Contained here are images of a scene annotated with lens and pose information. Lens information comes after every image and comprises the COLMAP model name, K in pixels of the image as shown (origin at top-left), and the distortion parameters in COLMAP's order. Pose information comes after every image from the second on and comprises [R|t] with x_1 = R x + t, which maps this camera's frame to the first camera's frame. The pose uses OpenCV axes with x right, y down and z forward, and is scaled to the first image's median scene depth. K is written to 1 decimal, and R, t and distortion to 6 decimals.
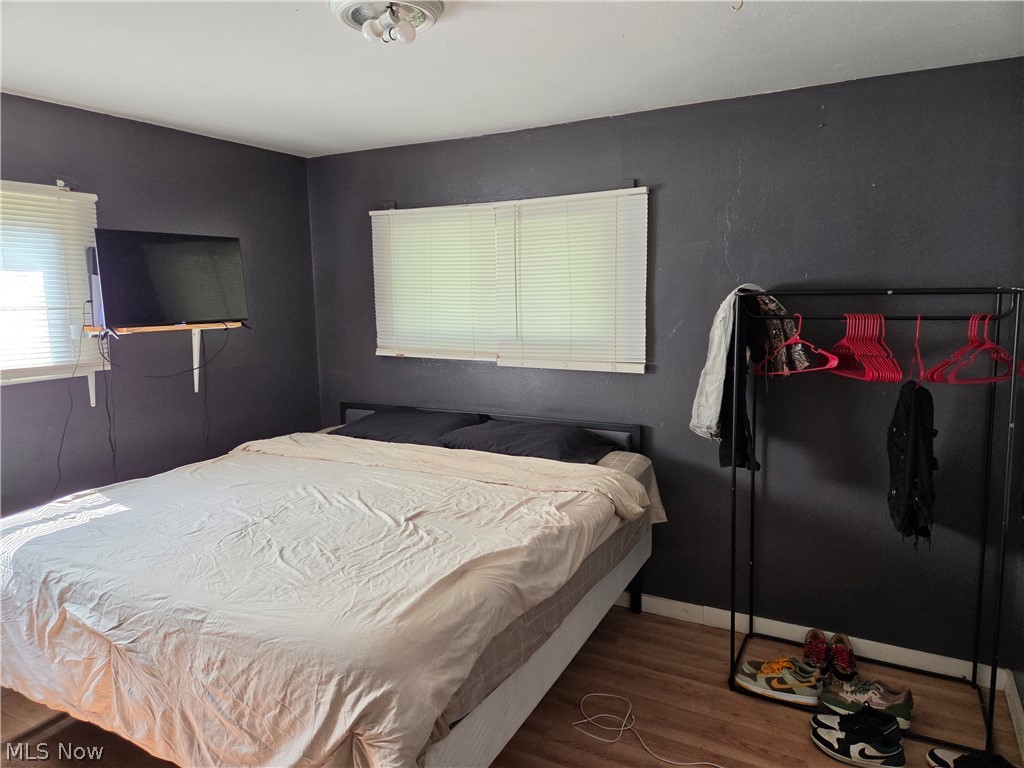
lens RADIAL K [[687.2, 0, 516.6], [0, 687.2, 381.2], [0, 0, 1]] dist [0.093282, -0.096829]
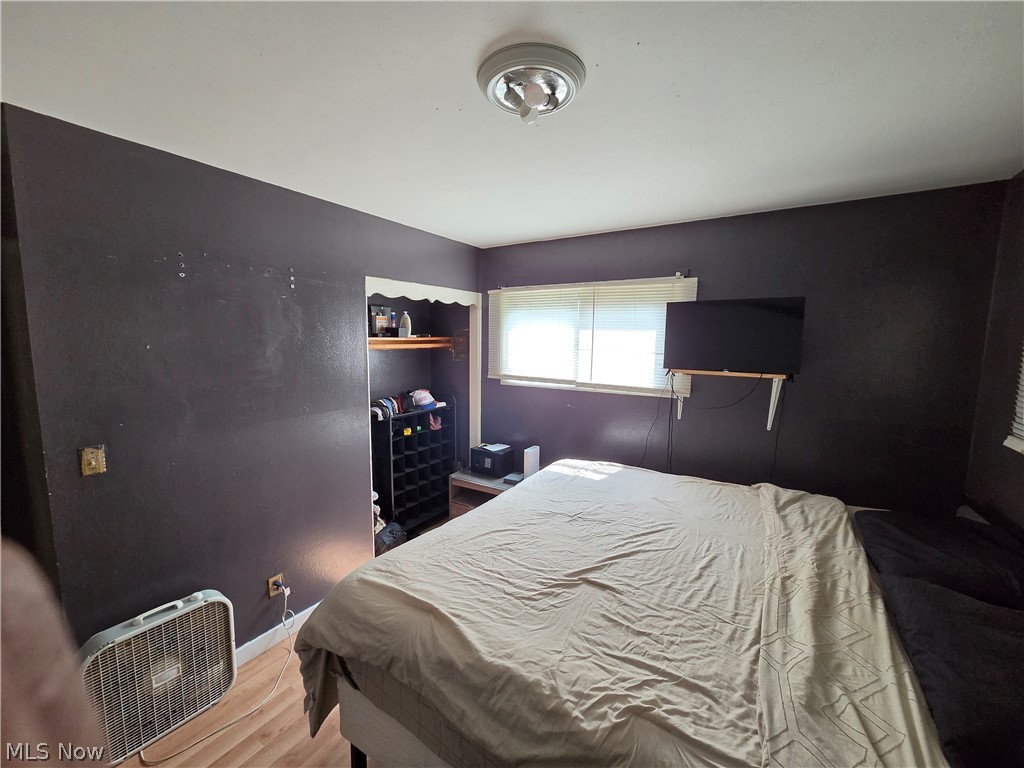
lens RADIAL K [[424.8, 0, 511.5], [0, 424.8, 386.3], [0, 0, 1]] dist [0.000761, 0.000134]
pose [[-0.081563, 0.131804, -0.987914, 0.443322], [-0.140352, 0.979821, 0.142312, -0.154725], [0.986736, 0.150263, -0.061418, 0.938080]]
